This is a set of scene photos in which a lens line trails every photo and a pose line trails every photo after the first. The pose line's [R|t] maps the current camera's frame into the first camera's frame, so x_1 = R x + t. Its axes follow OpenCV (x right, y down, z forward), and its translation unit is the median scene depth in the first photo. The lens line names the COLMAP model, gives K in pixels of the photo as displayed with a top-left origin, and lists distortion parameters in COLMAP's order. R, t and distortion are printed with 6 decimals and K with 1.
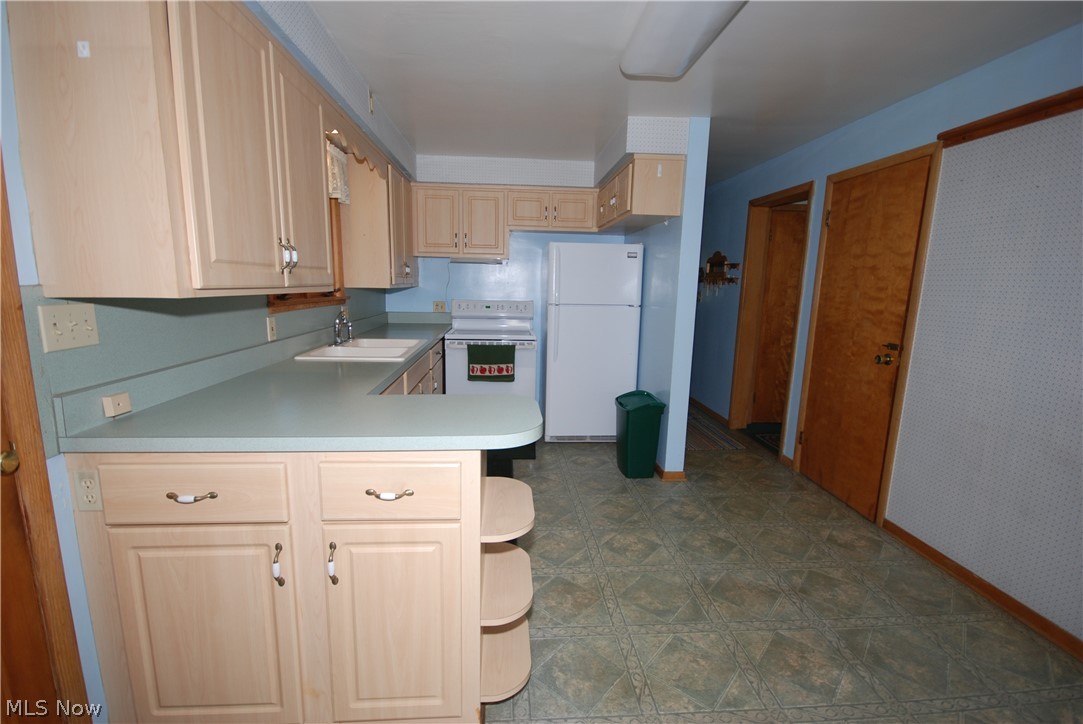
lens RADIAL K [[491.2, 0, 541.7], [0, 491.2, 363.2], [0, 0, 1]] dist [-0.001646, -0.000007]
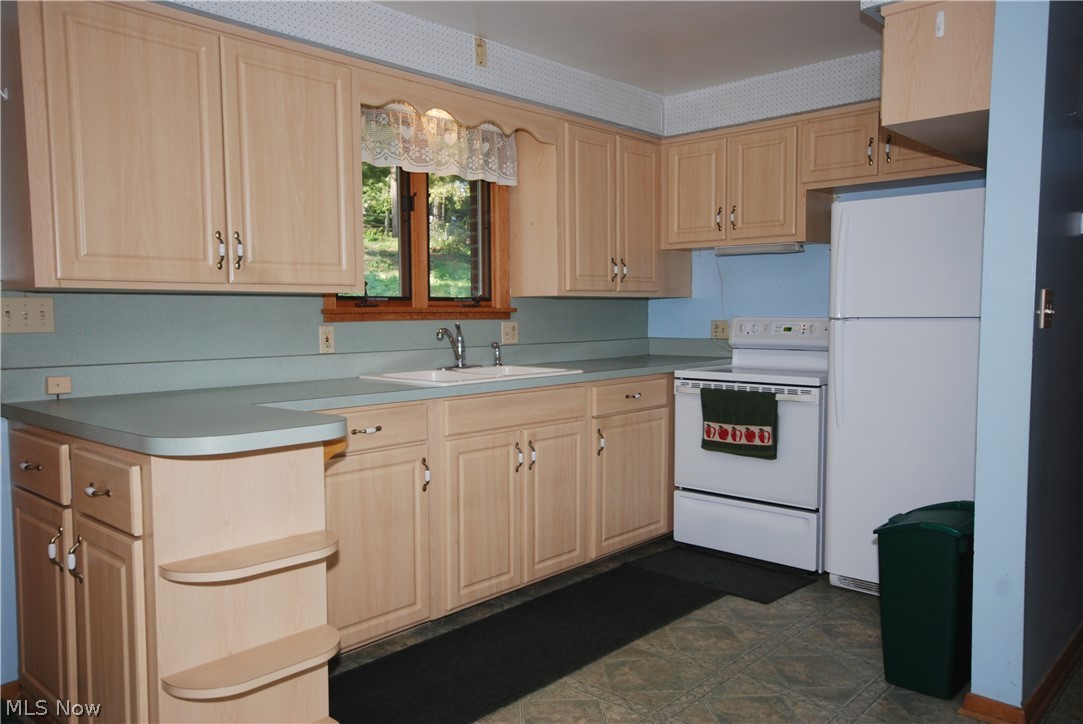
lens RADIAL K [[822.6, 0, 541.1], [0, 822.6, 364.4], [0, 0, 1]] dist [0.012279, 0.005545]
pose [[0.679579, 0.023263, -0.733233, 0.446255], [-0.099669, 0.993157, -0.060866, 0.014058], [0.726800, 0.114444, 0.677248, 0.173356]]
